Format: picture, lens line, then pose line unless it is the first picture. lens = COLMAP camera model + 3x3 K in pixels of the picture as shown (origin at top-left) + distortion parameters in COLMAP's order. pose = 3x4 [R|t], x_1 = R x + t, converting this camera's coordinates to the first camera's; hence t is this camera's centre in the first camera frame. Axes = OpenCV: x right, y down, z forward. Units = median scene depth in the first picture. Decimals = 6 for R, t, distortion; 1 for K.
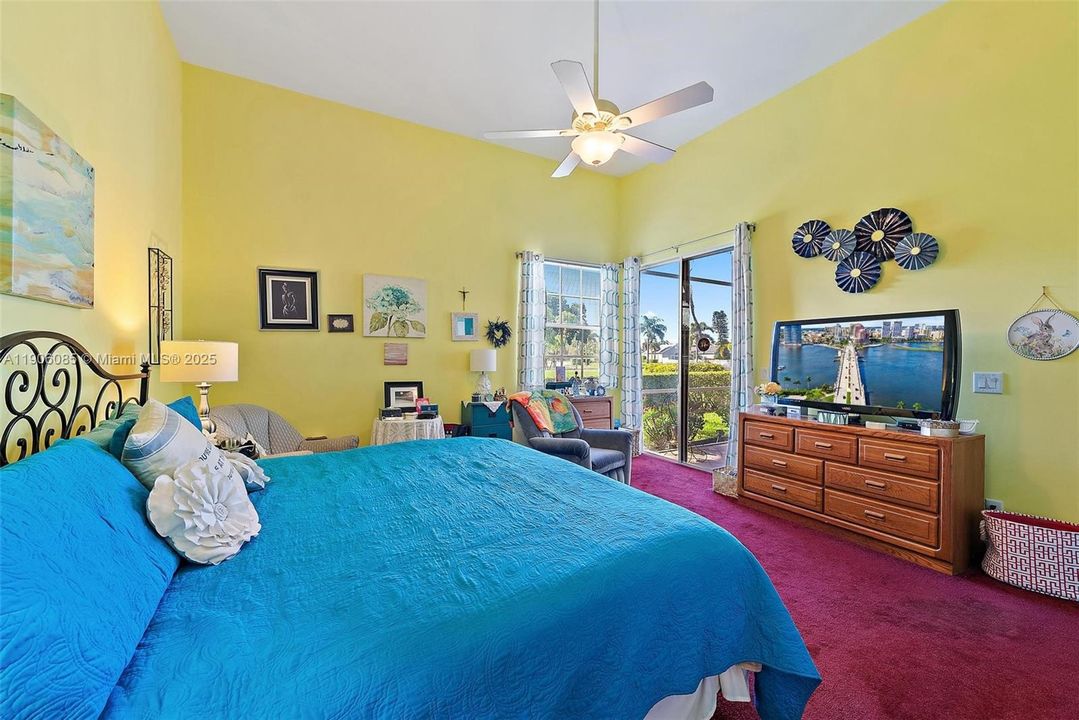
lens RADIAL K [[440.1, 0, 542.1], [0, 440.1, 361.4], [0, 0, 1]] dist [-0.000717, 0.000024]
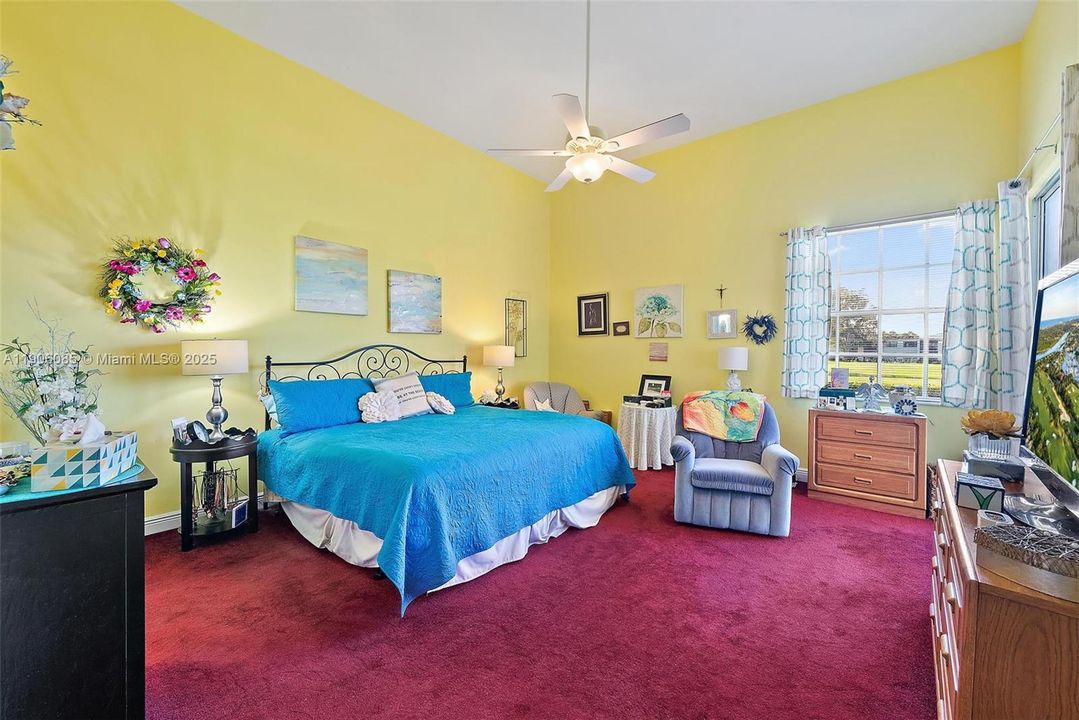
lens RADIAL K [[440.1, 0, 541.6], [0, 440.1, 358.5], [0, 0, 1]] dist [-0.000717, 0.000024]
pose [[0.343460, 0.014913, -0.939049, 0.676962], [-0.013929, 0.999845, 0.010784, -0.007195], [0.939064, 0.009376, 0.343614, 0.303404]]
